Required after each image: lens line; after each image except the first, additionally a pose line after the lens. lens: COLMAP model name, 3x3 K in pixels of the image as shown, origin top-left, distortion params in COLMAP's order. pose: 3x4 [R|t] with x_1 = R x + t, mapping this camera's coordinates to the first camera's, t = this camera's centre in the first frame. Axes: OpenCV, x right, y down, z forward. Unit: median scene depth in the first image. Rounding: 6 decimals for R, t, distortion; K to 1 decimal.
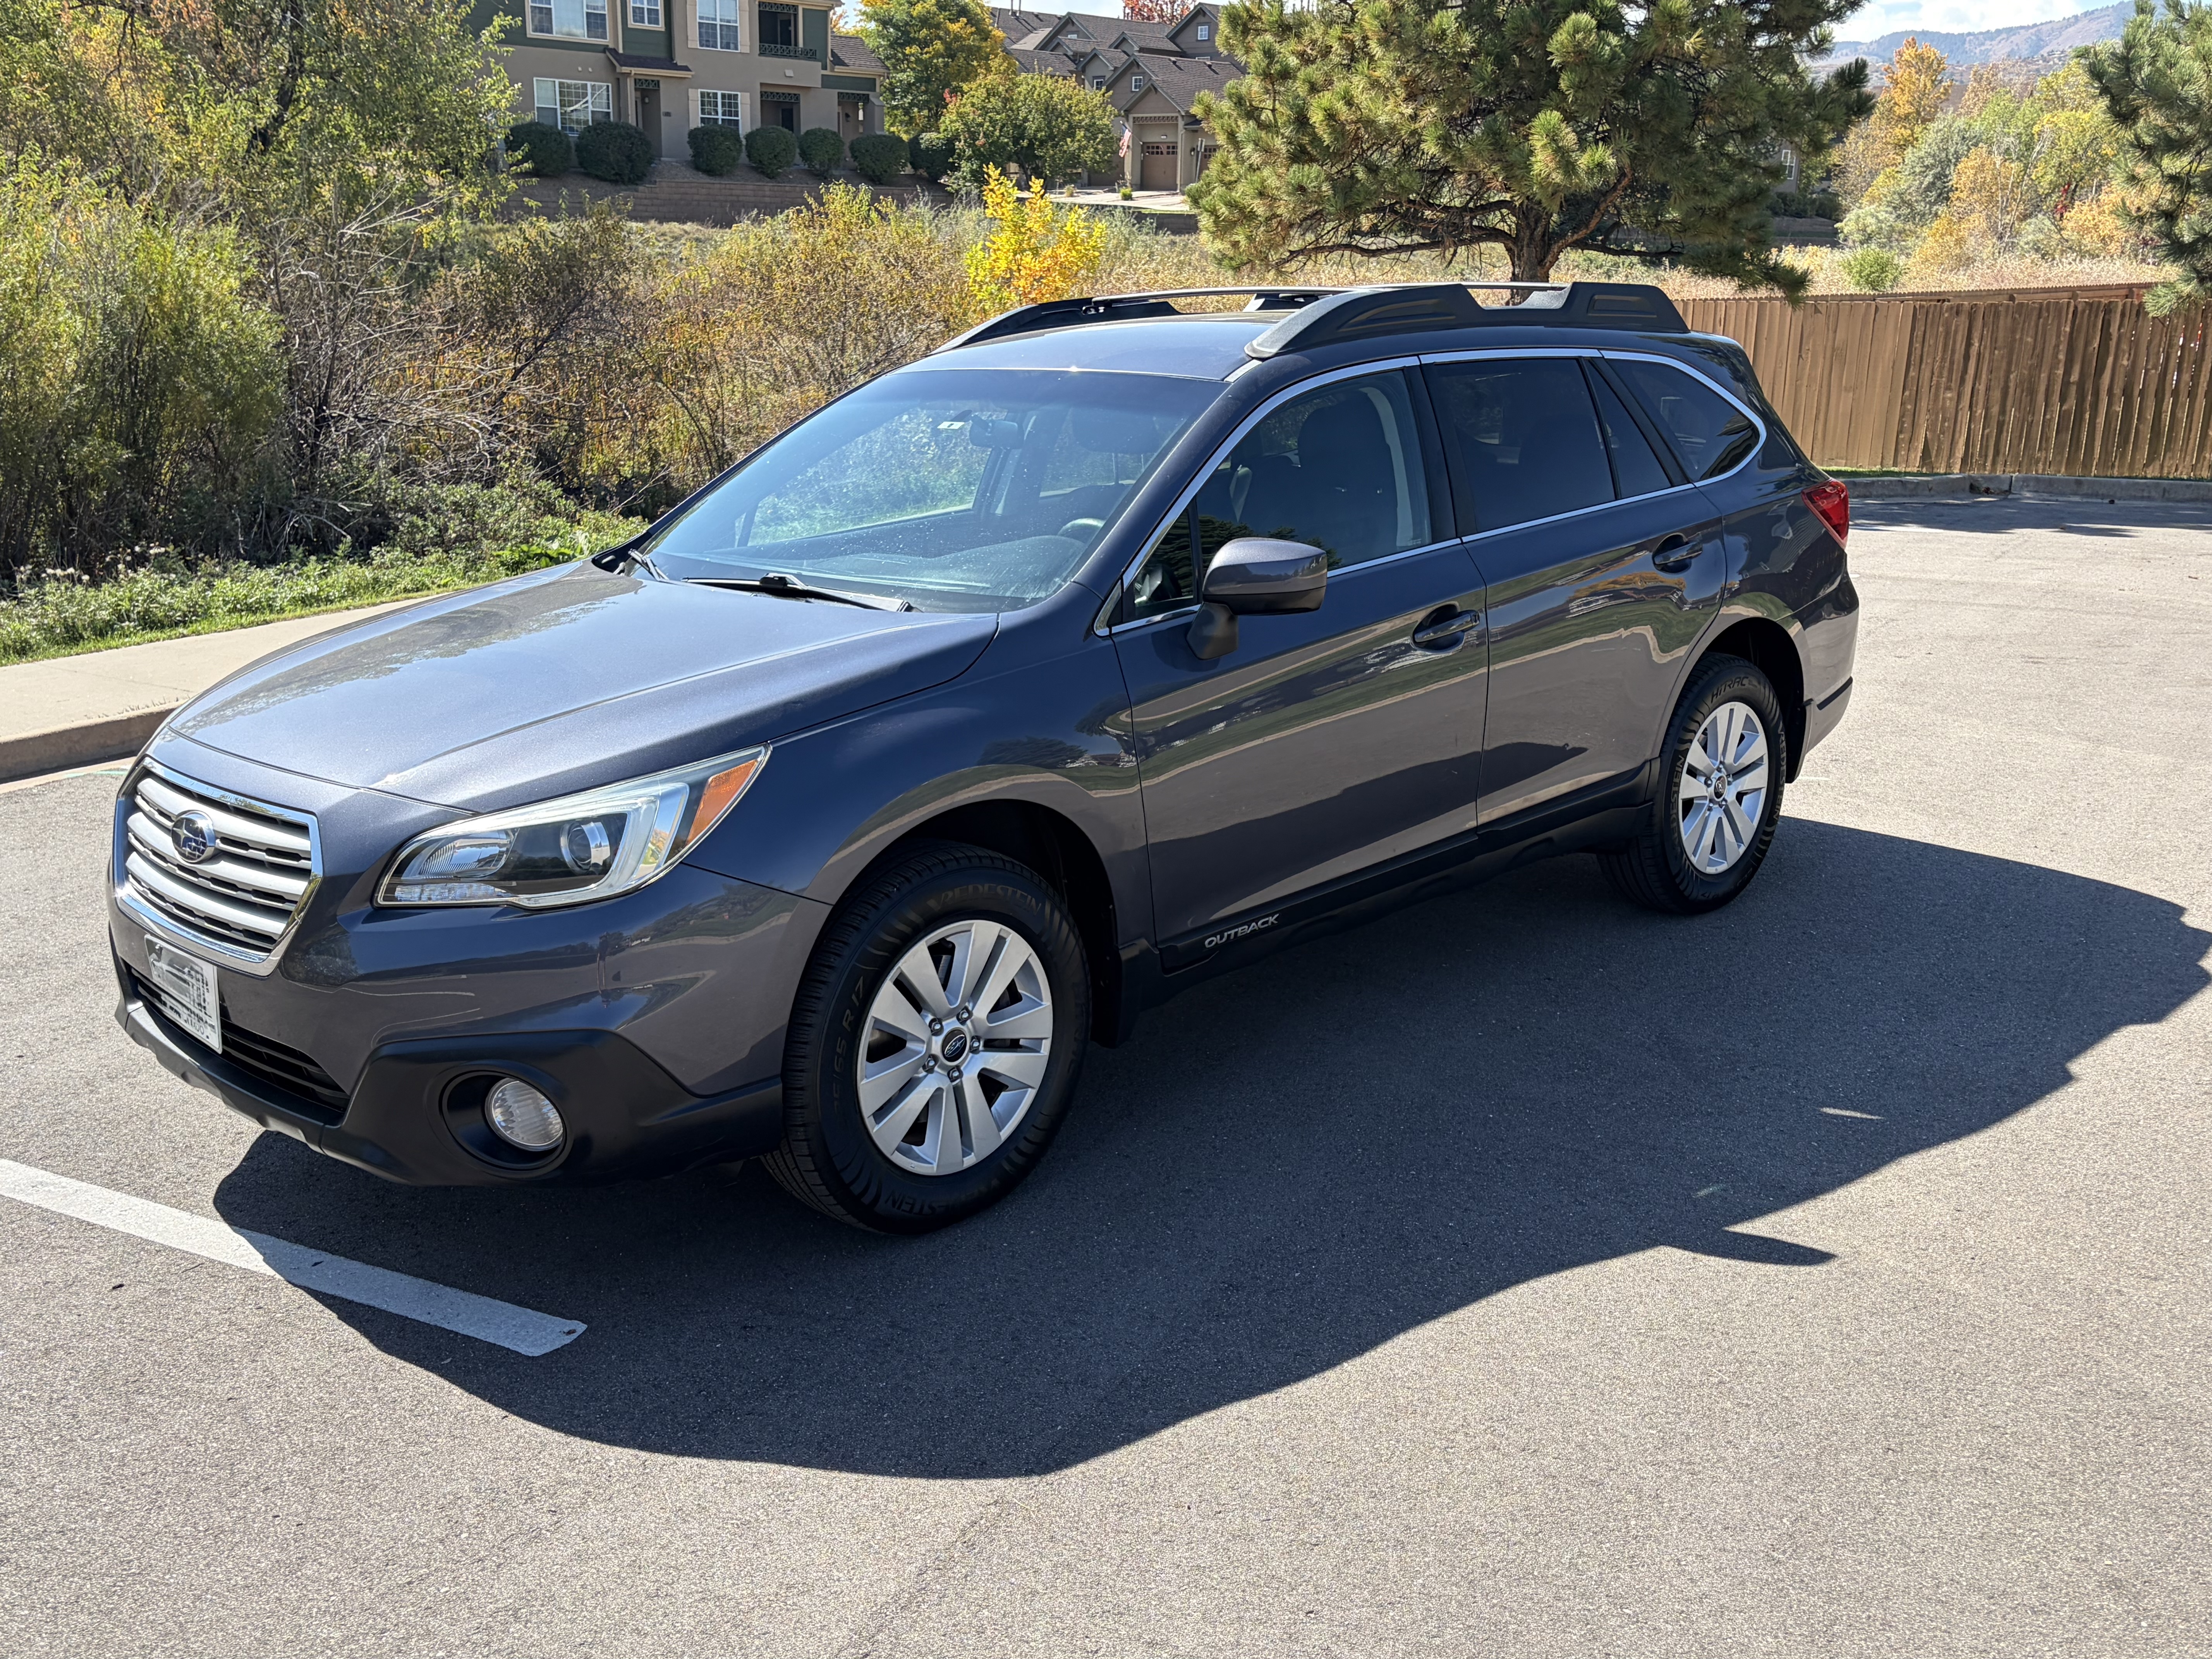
lens RADIAL K [[2060.9, 0, 1102.9], [0, 2060.9, 832.1], [0, 0, 1]] dist [0.011339, 0.000000]
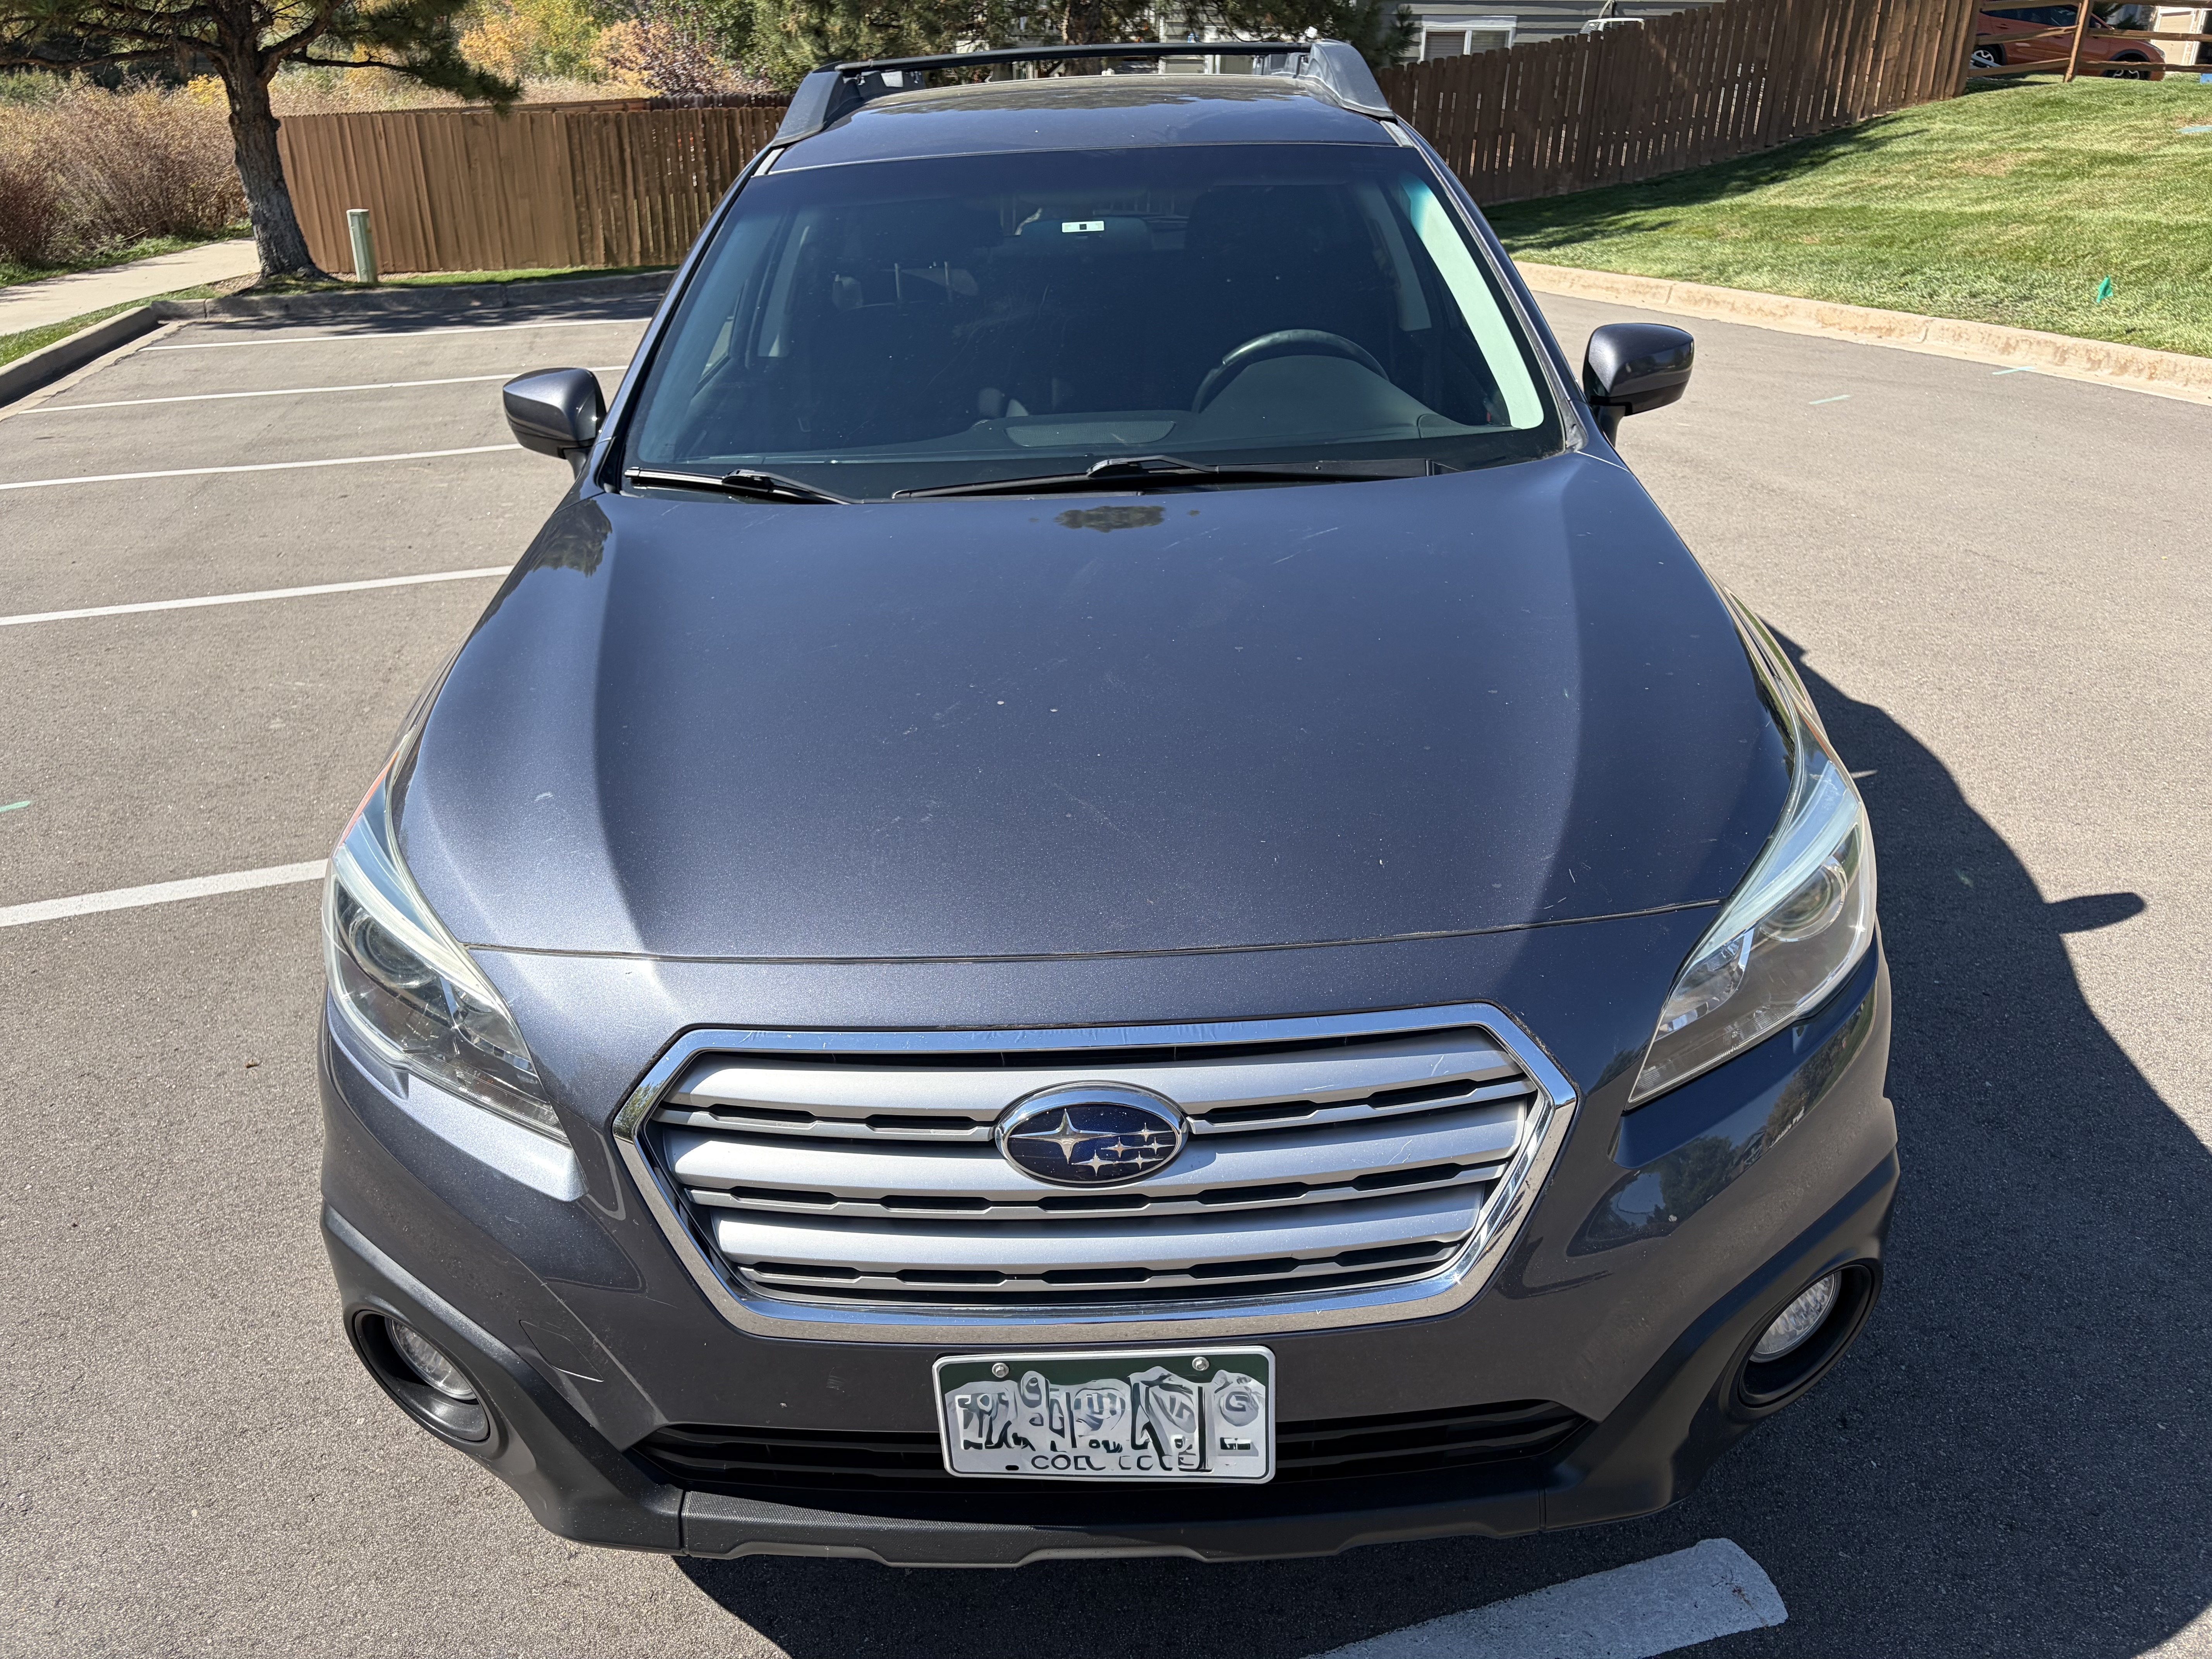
lens RADIAL K [[1698.7, 0, 1106.8], [0, 1698.7, 824.5], [0, 0, 1]] dist [-0.005495, 0.000708]
pose [[0.703662, -0.285009, 0.650869, -0.113399], [0.191161, 0.958188, 0.212915, -0.025758], [-0.684337, -0.025400, 0.728723, 0.117028]]
